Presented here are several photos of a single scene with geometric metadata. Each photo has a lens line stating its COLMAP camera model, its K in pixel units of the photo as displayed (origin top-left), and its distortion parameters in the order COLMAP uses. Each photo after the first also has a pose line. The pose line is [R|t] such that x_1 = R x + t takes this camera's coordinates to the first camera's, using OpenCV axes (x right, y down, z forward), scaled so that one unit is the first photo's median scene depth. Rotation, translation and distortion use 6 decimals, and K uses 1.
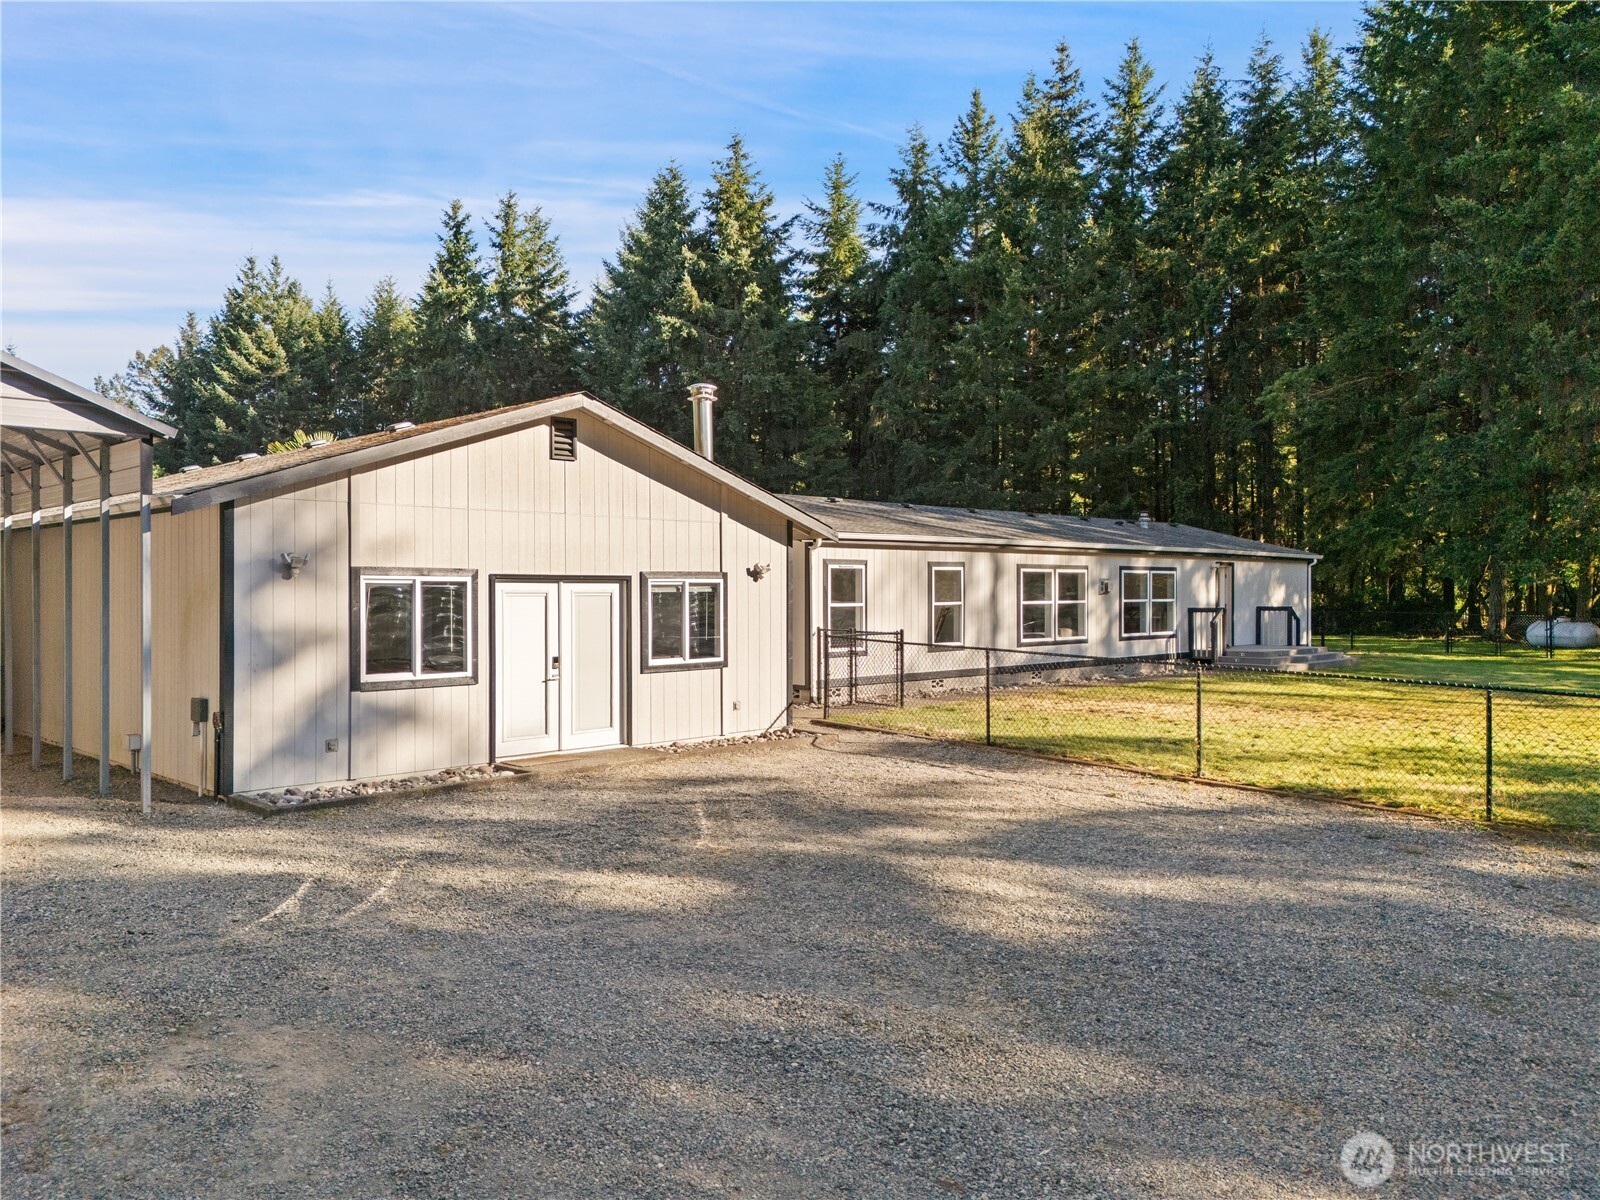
lens RADIAL K [[1187.0, 0, 800.0], [0, 1187.0, 600.0], [0, 0, 1]] dist [0.046027, 0.000977]
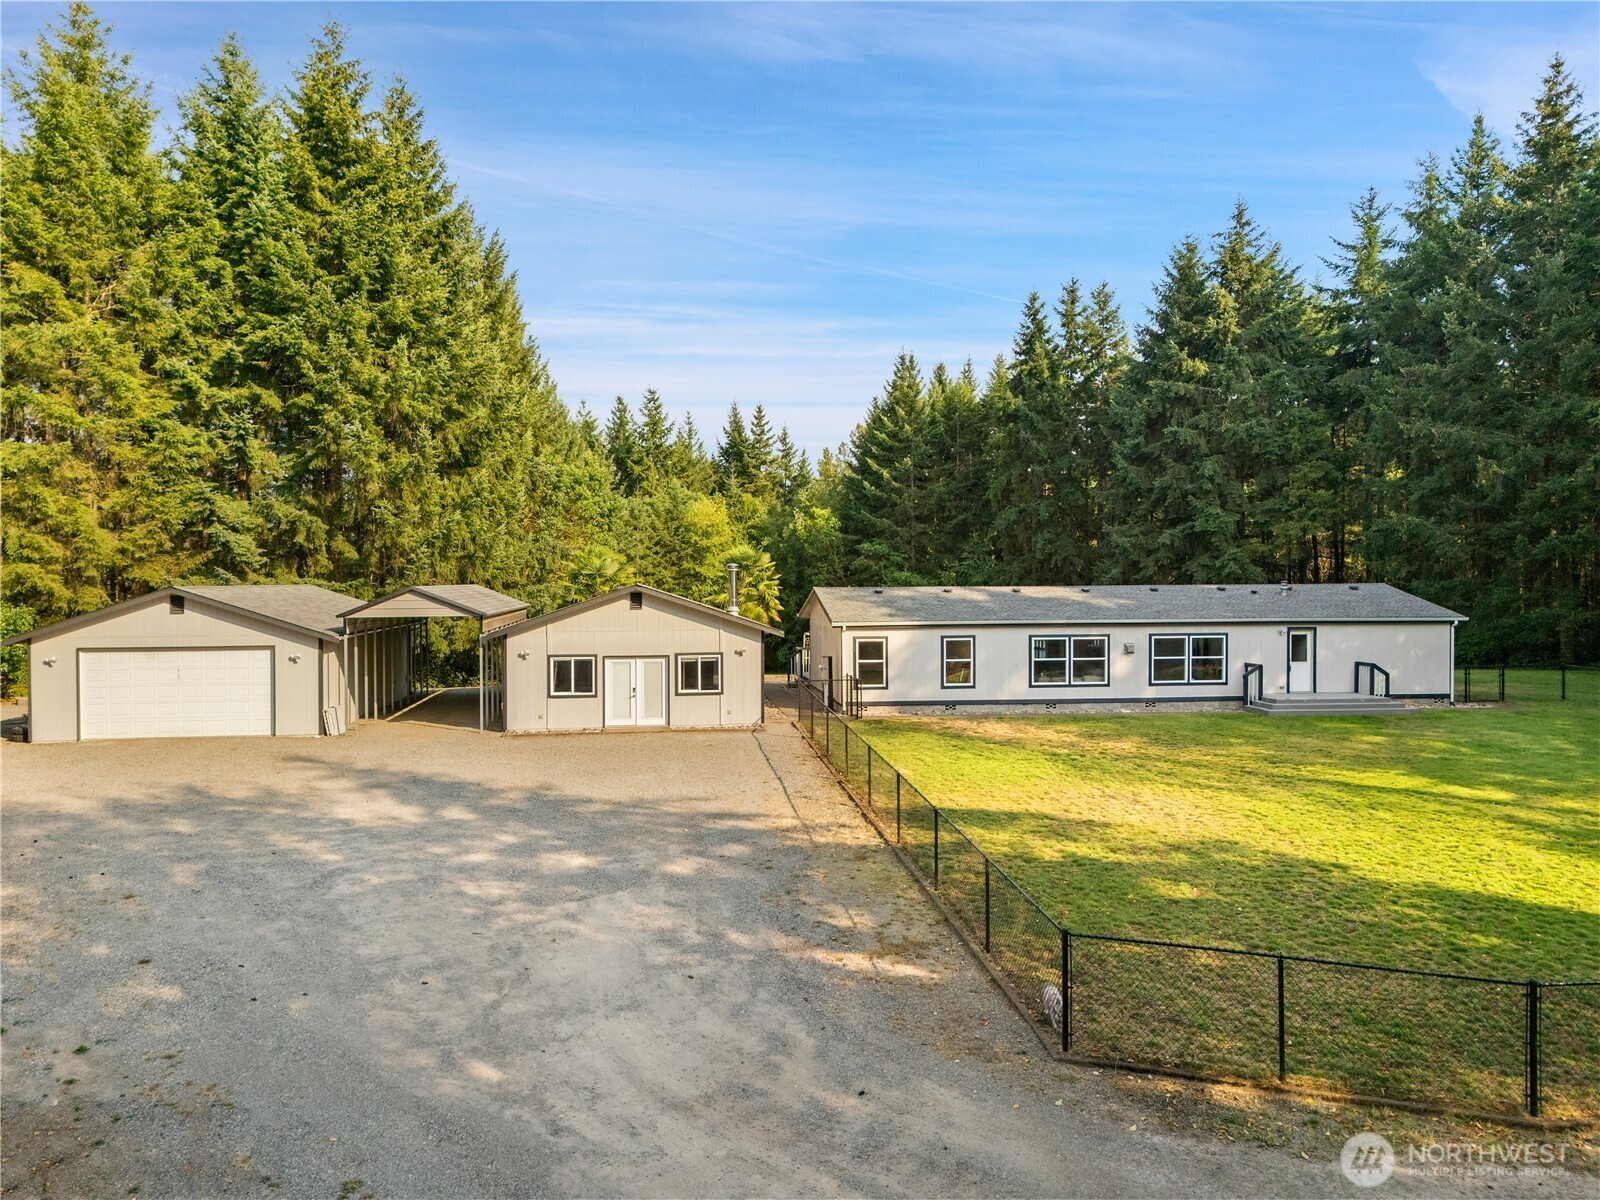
lens RADIAL K [[1187.0, 0, 800.0], [0, 1187.0, 600.0], [0, 0, 1]] dist [0.046027, 0.000977]
pose [[0.785829, 0.013318, -0.618300, 0.874147], [-0.002610, 0.999831, 0.018220, -0.099517], [0.618438, -0.012704, 0.785731, -0.406047]]
